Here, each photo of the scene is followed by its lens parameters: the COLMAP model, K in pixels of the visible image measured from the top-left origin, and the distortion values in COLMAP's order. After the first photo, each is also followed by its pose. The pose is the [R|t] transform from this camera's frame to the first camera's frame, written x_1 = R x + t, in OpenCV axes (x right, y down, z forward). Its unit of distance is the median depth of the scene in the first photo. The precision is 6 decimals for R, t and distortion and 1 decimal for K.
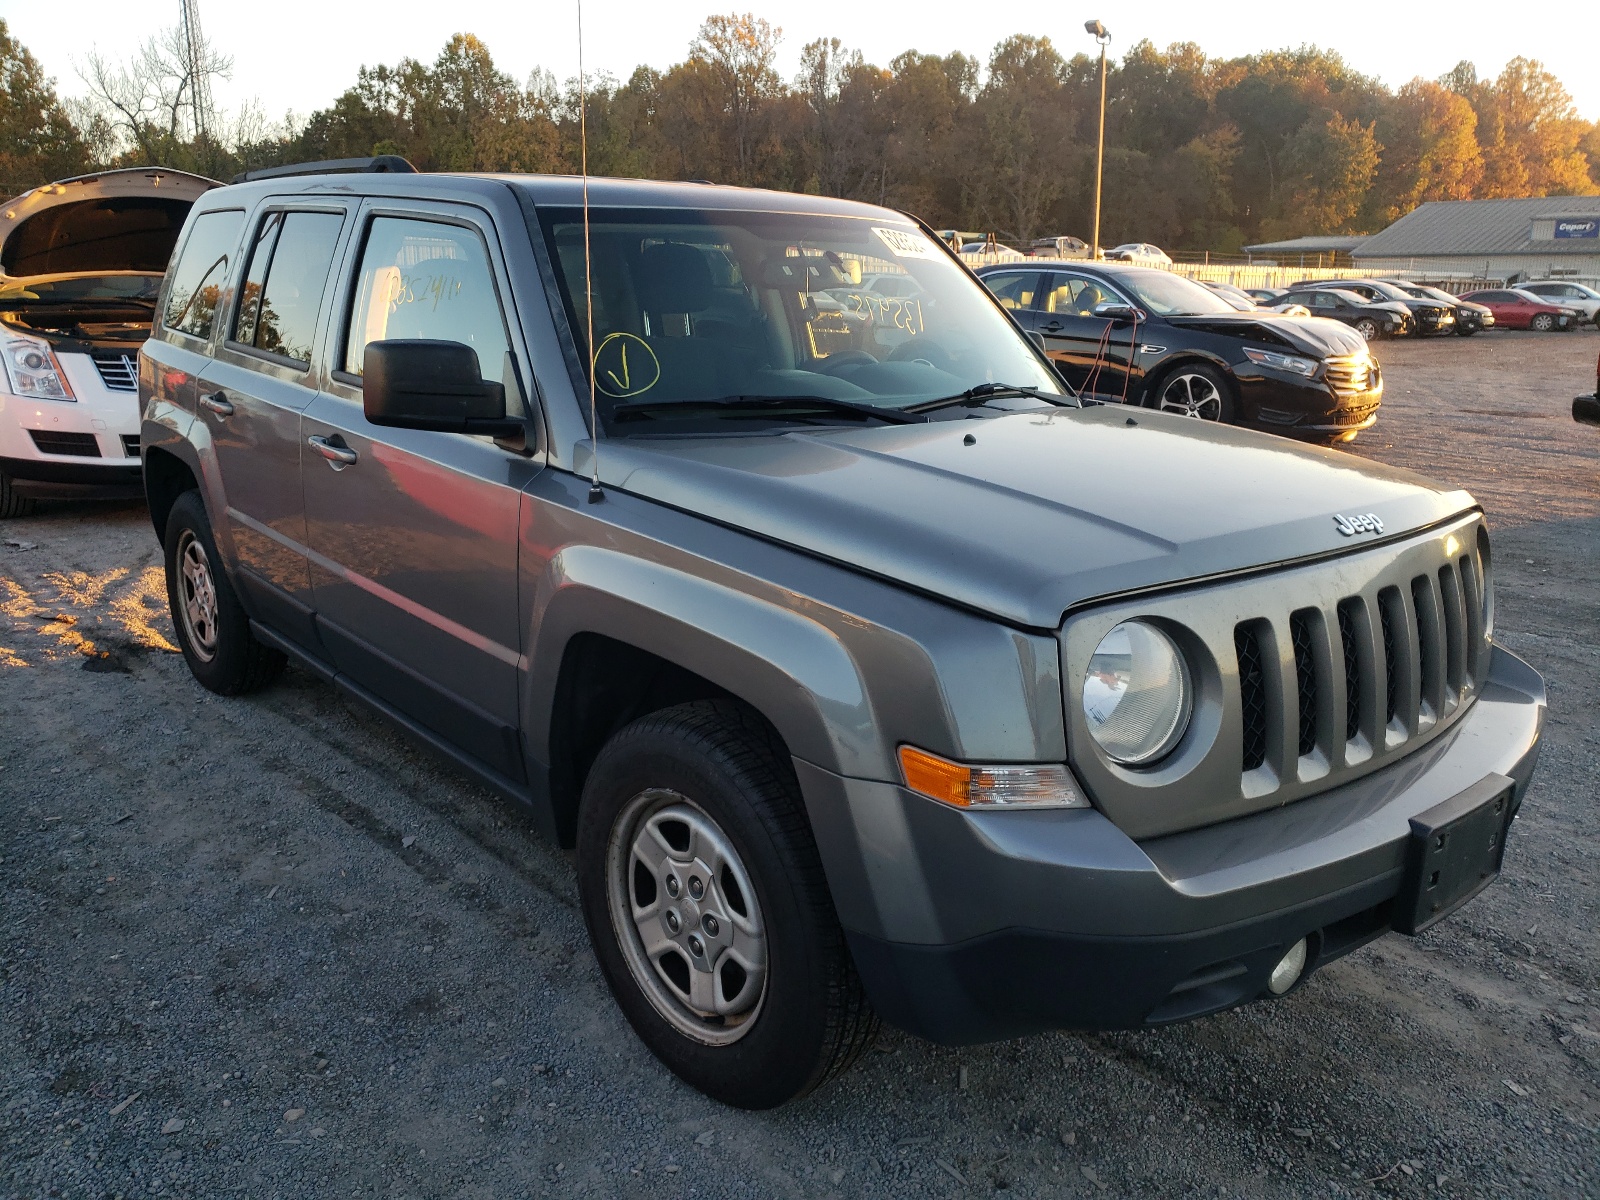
lens RADIAL K [[1288.0, 0, 800.0], [0, 1288.0, 600.0], [0, 0, 1]] dist [0.065633, -0.056108]
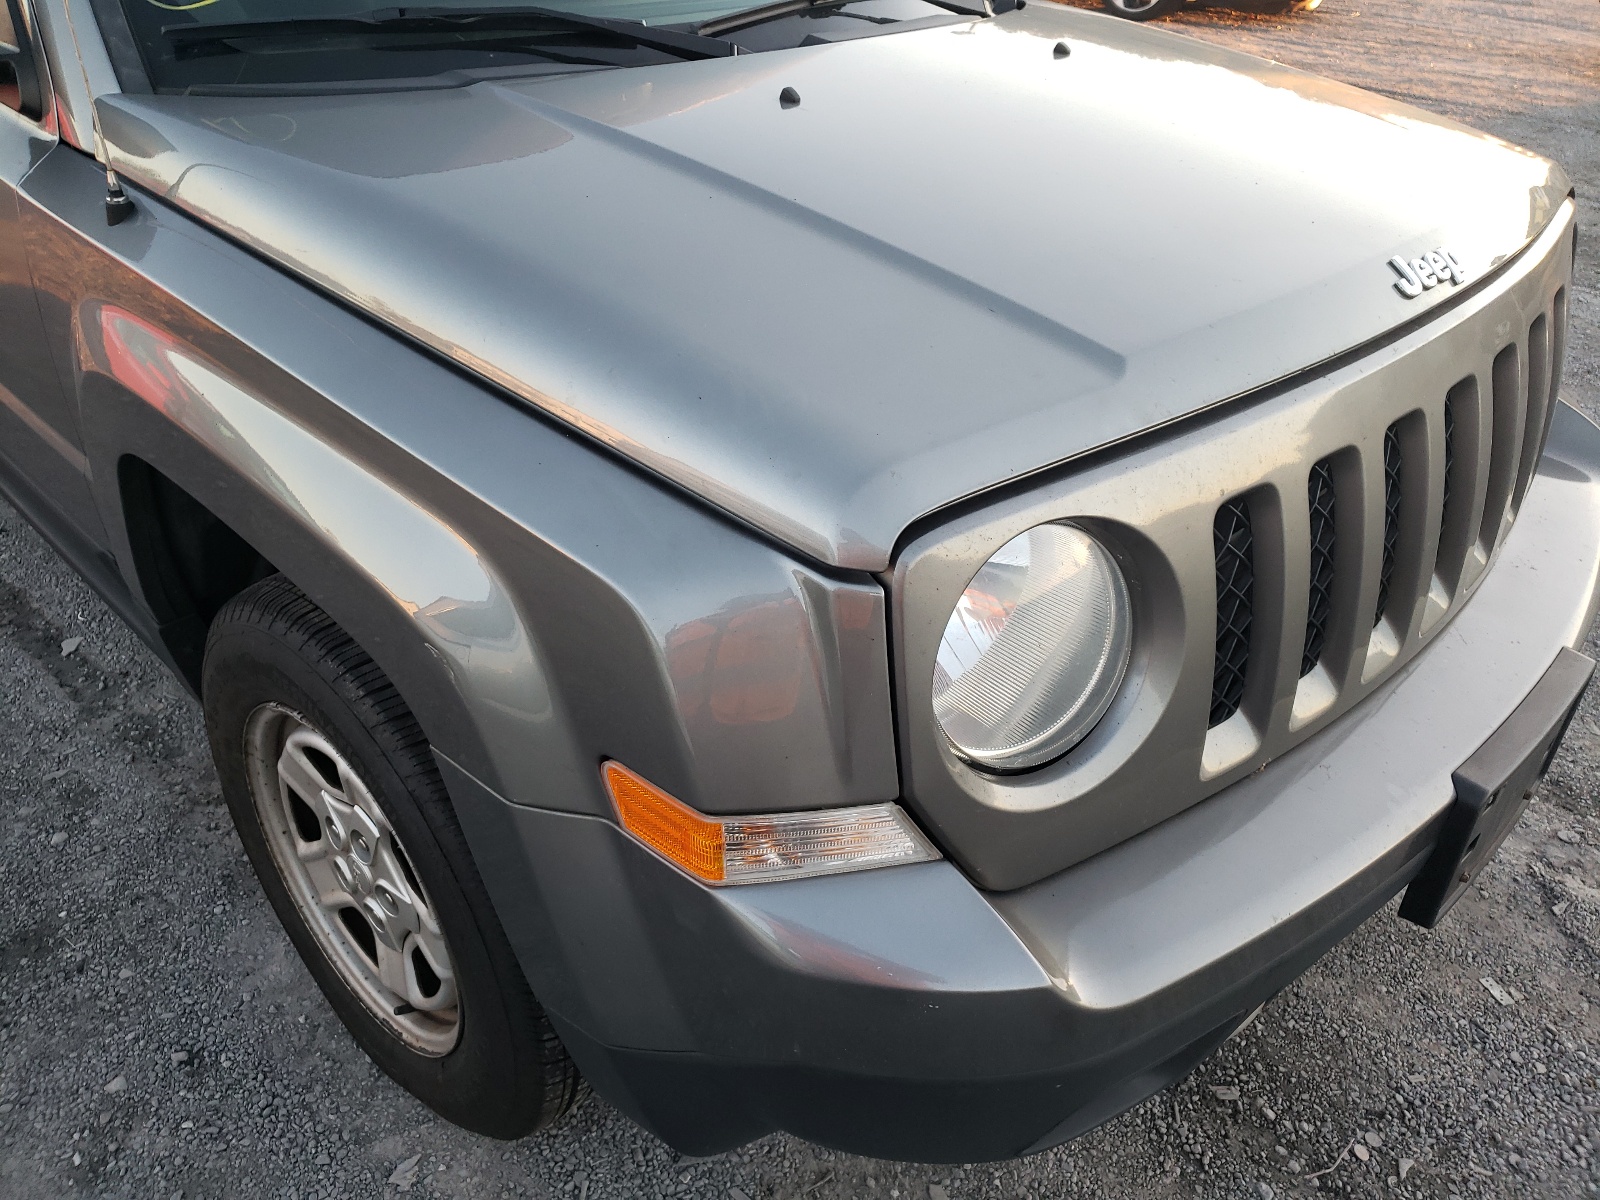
lens RADIAL K [[1288.0, 0, 800.0], [0, 1288.0, 600.0], [0, 0, 1]] dist [0.065633, -0.056108]
pose [[0.998049, -0.024125, 0.057591, 0.100736], [0.005324, 0.951862, 0.306480, -0.091513], [-0.062212, -0.305575, 0.950133, 0.380572]]
